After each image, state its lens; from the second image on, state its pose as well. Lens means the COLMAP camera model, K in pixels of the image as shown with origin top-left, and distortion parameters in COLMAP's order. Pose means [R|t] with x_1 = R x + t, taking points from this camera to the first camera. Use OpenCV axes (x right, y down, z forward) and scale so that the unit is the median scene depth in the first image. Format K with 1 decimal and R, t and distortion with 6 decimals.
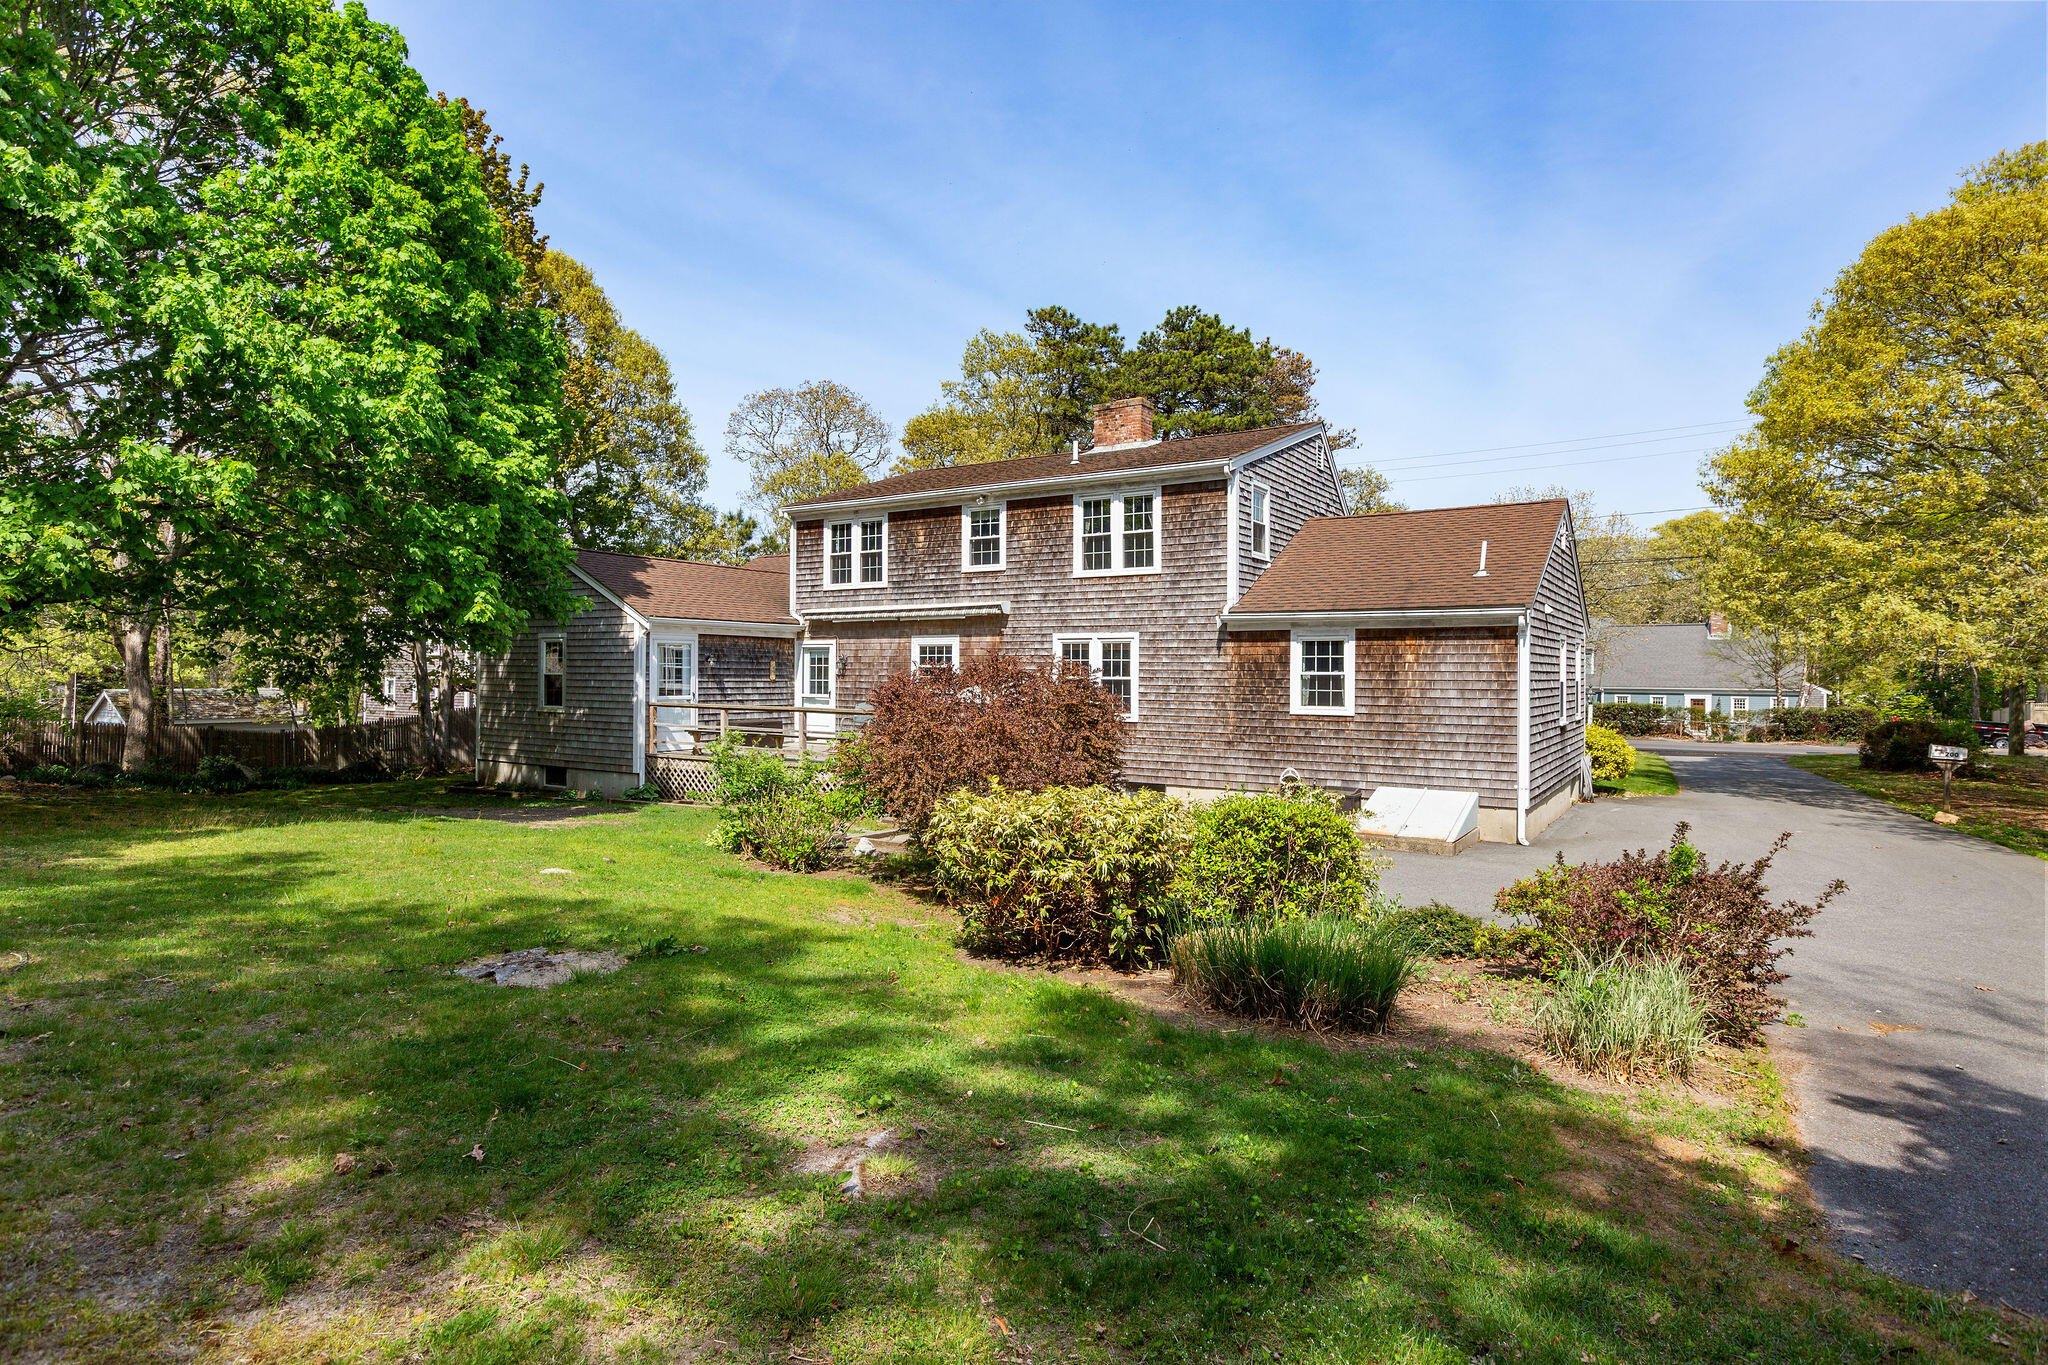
lens RADIAL K [[1073.2, 0, 1013.5], [0, 1073.2, 676.1], [0, 0, 1]] dist [0.000554, -0.000240]
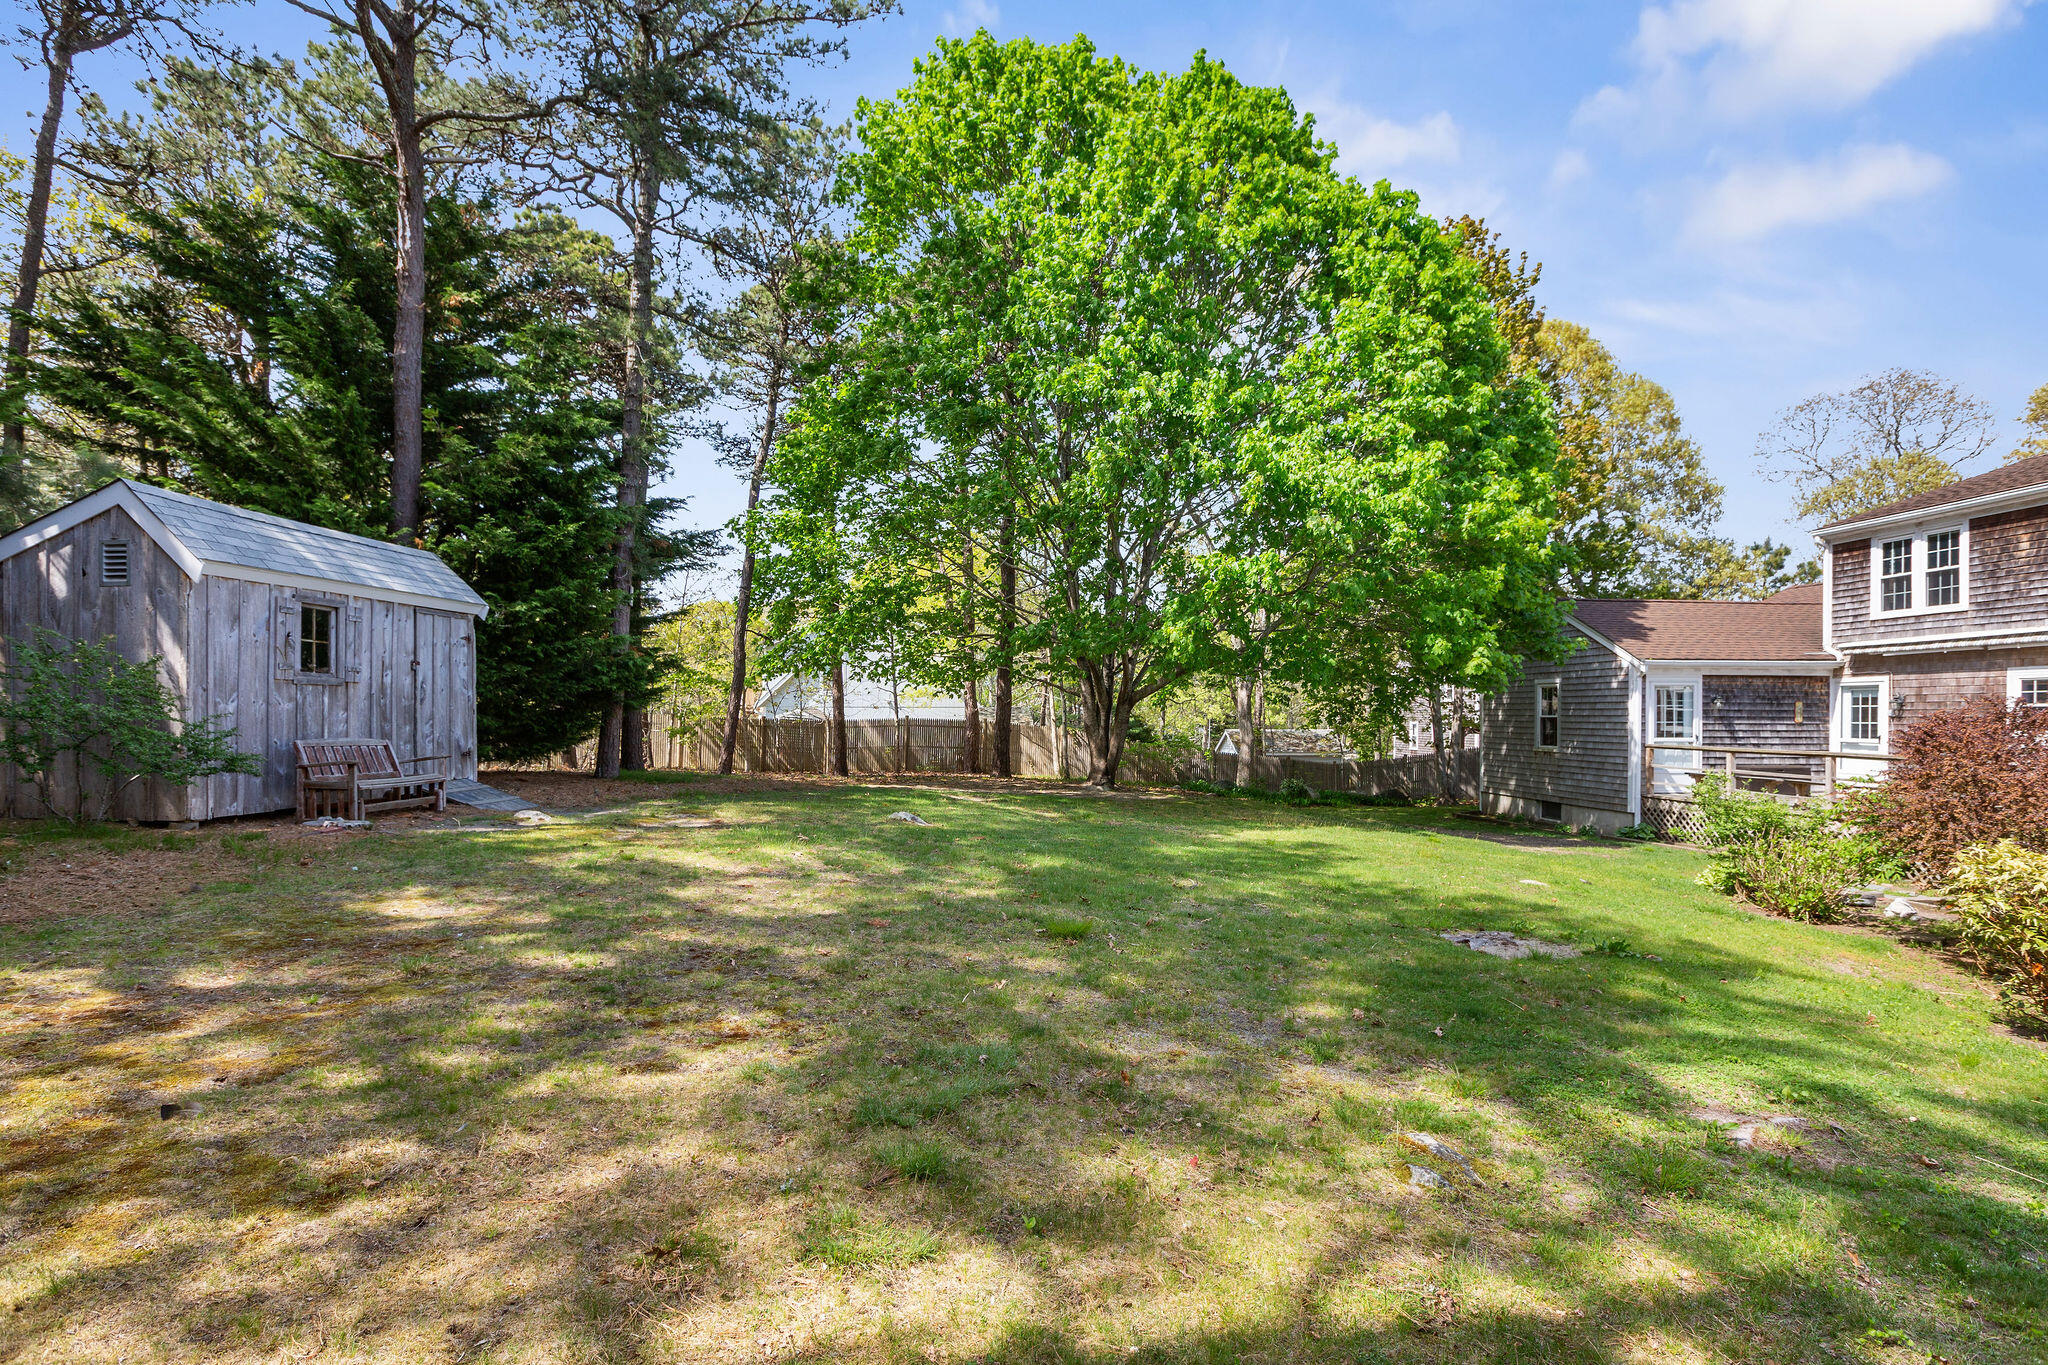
lens RADIAL K [[1008.1, 0, 1022.8], [0, 1008.1, 724.1], [0, 0, 1]] dist [0.000674, -0.000277]
pose [[0.622300, 0.002097, -0.782776, 0.040812], [-0.000437, 0.999997, 0.002332, 0.003772], [0.782779, -0.001109, 0.622299, -0.054699]]
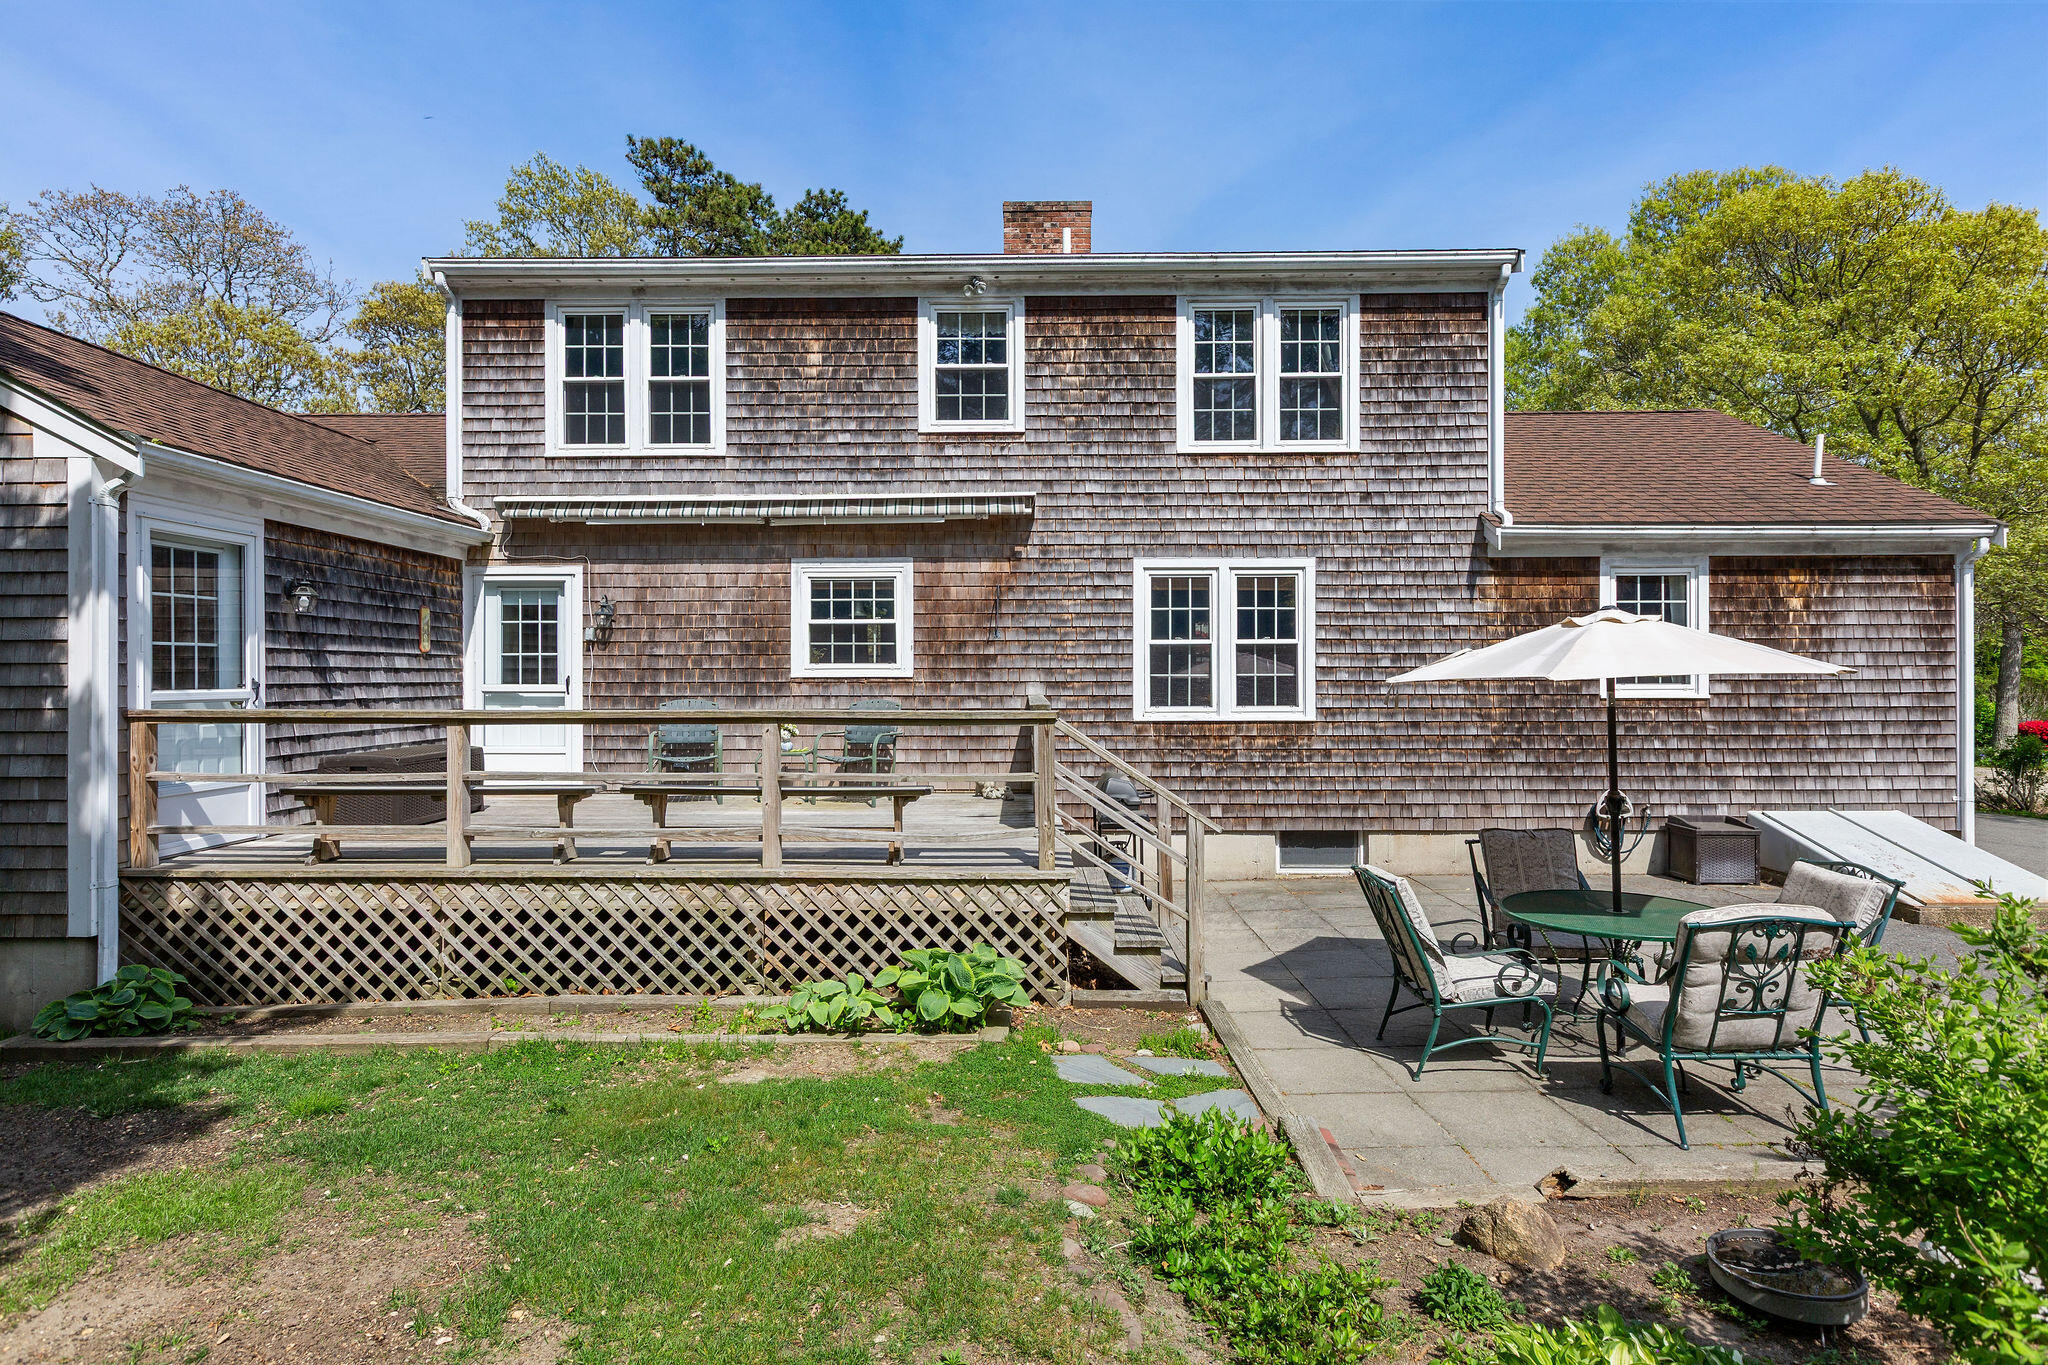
lens RADIAL K [[1048.9, 0, 1015.5], [0, 1048.9, 672.5], [0, 0, 1]] dist [0.004820, -0.000304]
pose [[0.845101, -0.007704, 0.534552, -0.284397], [0.009038, 0.999959, 0.000123, 0.015701], [-0.534531, 0.004728, 0.845136, 0.593916]]
